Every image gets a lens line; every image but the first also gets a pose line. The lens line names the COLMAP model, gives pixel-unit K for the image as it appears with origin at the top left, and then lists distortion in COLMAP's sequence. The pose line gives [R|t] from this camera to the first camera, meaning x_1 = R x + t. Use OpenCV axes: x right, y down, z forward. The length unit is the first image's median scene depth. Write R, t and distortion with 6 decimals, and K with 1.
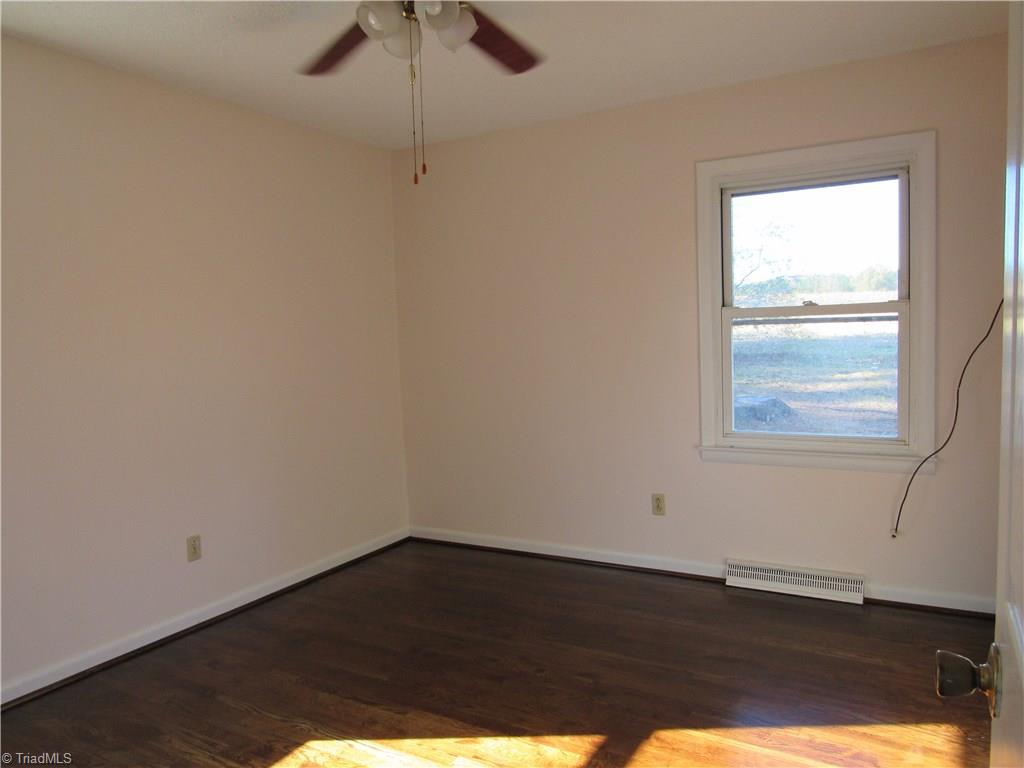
lens RADIAL K [[738.5, 0, 512.0], [0, 738.5, 384.0], [0, 0, 1]] dist [-0.035471, -0.004239]
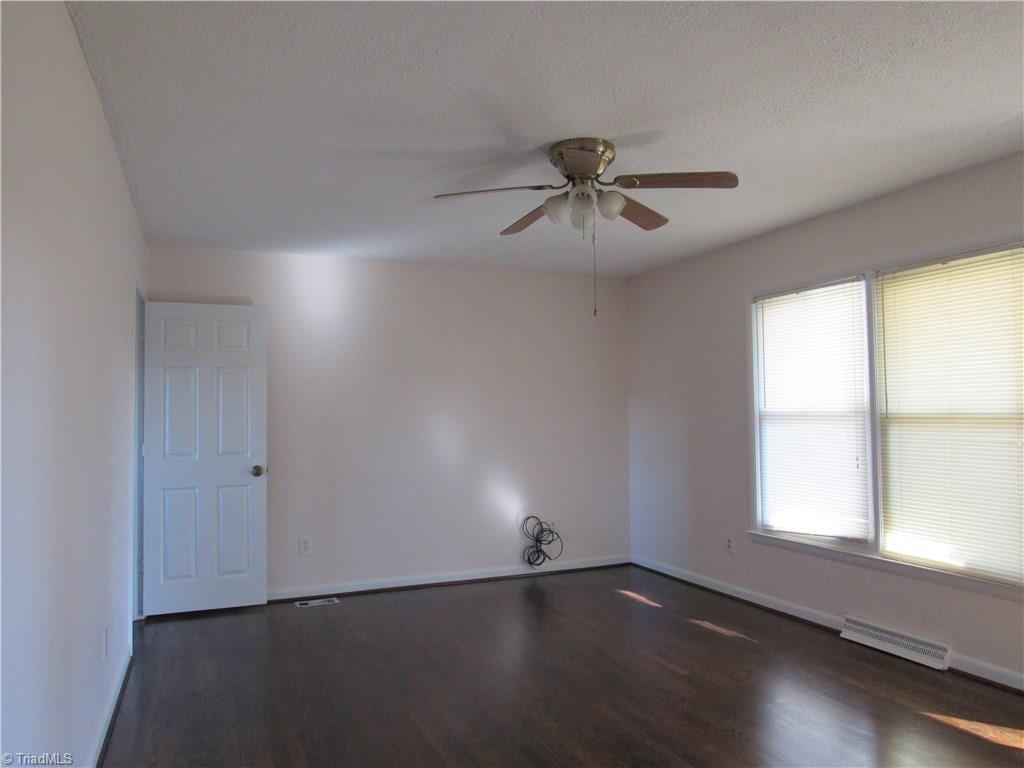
lens RADIAL K [[738.5, 0, 512.0], [0, 738.5, 384.0], [0, 0, 1]] dist [-0.035471, -0.004239]
pose [[0.804953, 0.014754, -0.593155, 0.547909], [-0.079173, 0.993422, -0.082734, 0.018858], [0.588032, 0.113559, 0.800826, -0.250911]]
